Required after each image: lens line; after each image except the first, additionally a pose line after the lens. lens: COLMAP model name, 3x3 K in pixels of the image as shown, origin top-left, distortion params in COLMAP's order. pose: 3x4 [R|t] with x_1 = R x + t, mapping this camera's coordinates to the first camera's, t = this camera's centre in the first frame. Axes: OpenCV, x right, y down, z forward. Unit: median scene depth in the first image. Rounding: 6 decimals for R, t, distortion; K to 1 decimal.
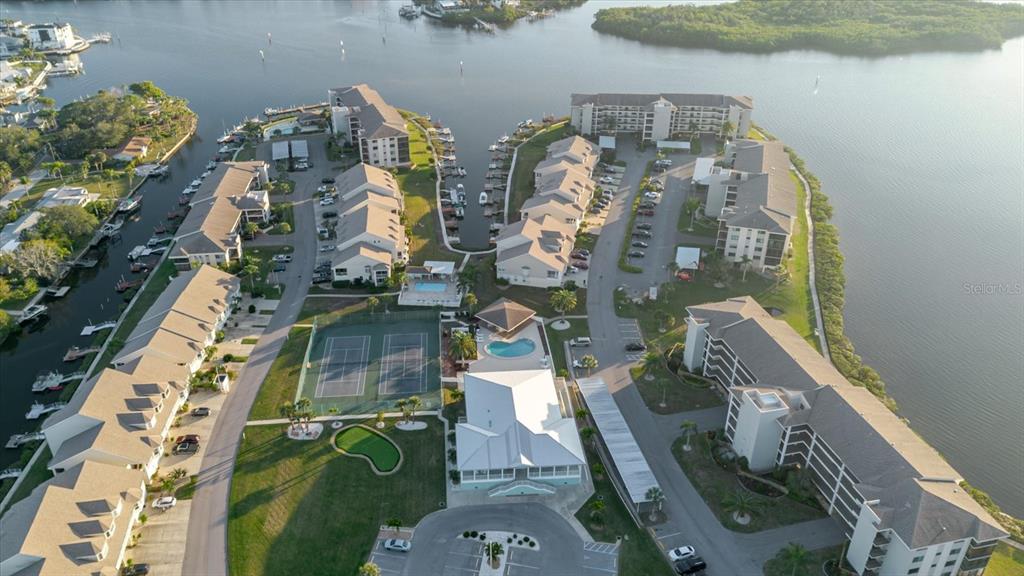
lens RADIAL K [[754.7, 0, 512.1], [0, 754.7, 232.0], [0, 0, 1]] dist [0.095742, -0.128909]
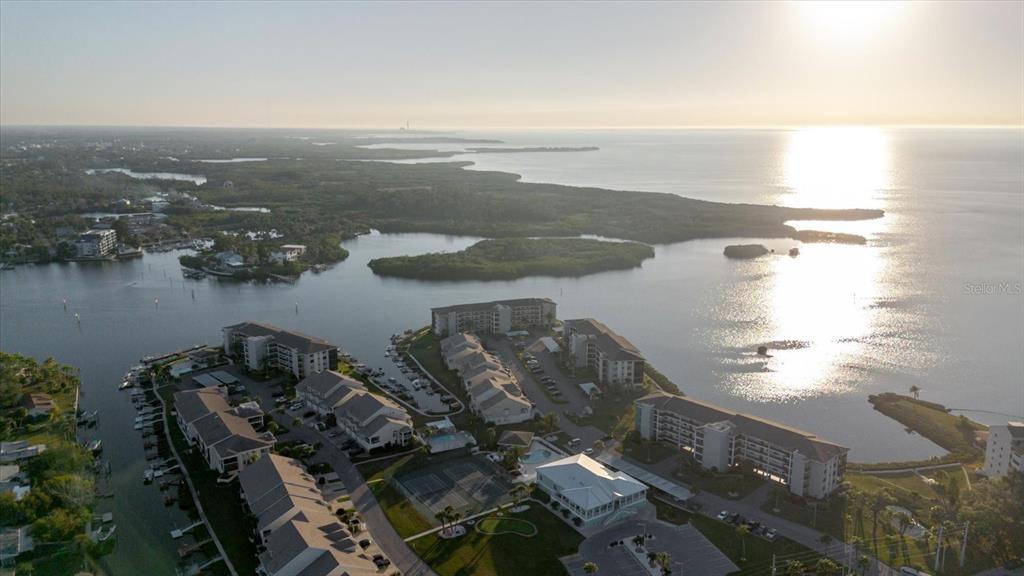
lens RADIAL K [[754.7, 0, 512.1], [0, 754.7, 232.0], [0, 0, 1]] dist [0.095742, -0.128909]
pose [[0.842215, -0.032565, 0.538158, -0.737613], [0.220078, 0.931991, -0.288024, 0.151804], [-0.492179, 0.361015, 0.792104, -0.237335]]
